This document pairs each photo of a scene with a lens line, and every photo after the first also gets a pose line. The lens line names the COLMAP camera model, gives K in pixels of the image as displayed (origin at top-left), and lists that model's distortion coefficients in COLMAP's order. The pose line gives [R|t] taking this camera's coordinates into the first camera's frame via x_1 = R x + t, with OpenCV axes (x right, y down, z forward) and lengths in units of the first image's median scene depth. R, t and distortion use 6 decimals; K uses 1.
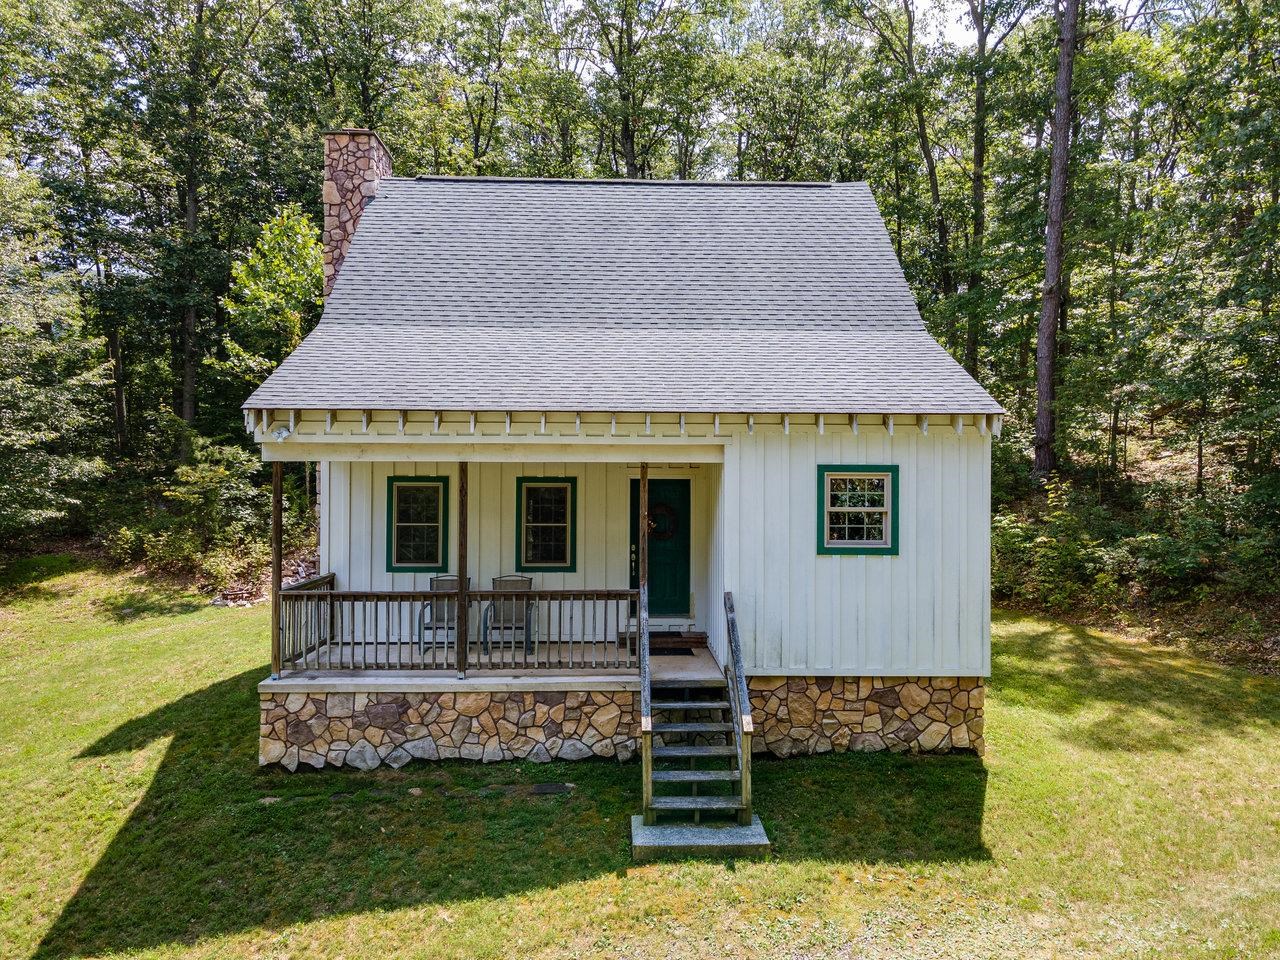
lens RADIAL K [[946.3, 0, 626.6], [0, 946.3, 470.1], [0, 0, 1]] dist [0.006334, 0.067106]
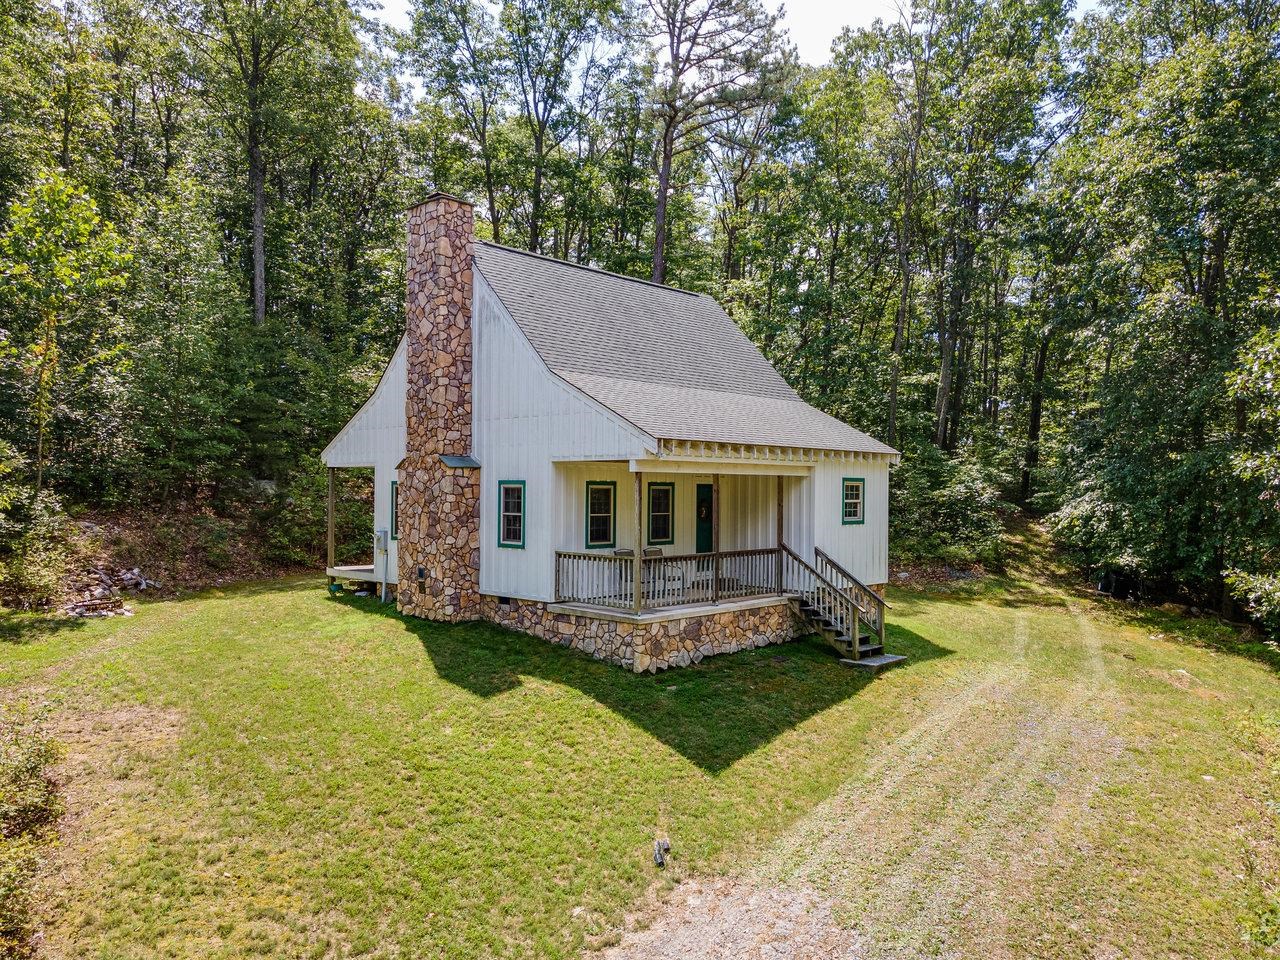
lens RADIAL K [[946.8, 0, 640.0], [0, 946.8, 480.0], [0, 0, 1]] dist [0.027200, 0.037623]
pose [[0.707421, 0.009462, 0.706729, -1.433701], [-0.015242, 0.999882, 0.001870, 0.001811], [-0.706628, -0.012094, 0.707482, -0.062090]]
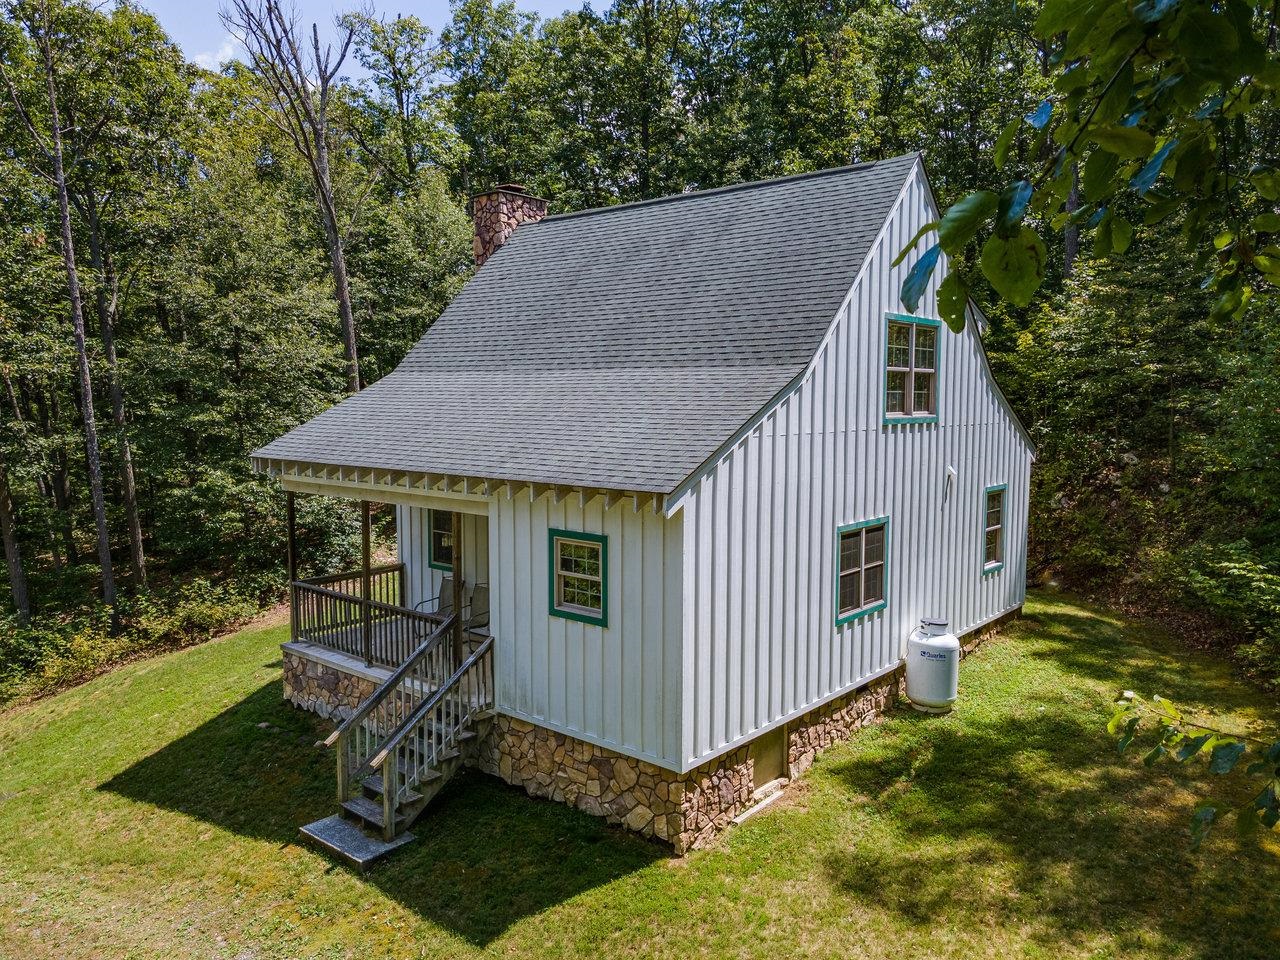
lens RADIAL K [[946.3, 0, 626.6], [0, 946.3, 470.1], [0, 0, 1]] dist [0.006334, 0.067106]
pose [[0.735514, 0.050812, -0.675602, 0.947962], [0.015042, 0.995713, 0.091264, -0.159549], [0.677343, -0.077288, 0.731597, 0.316561]]
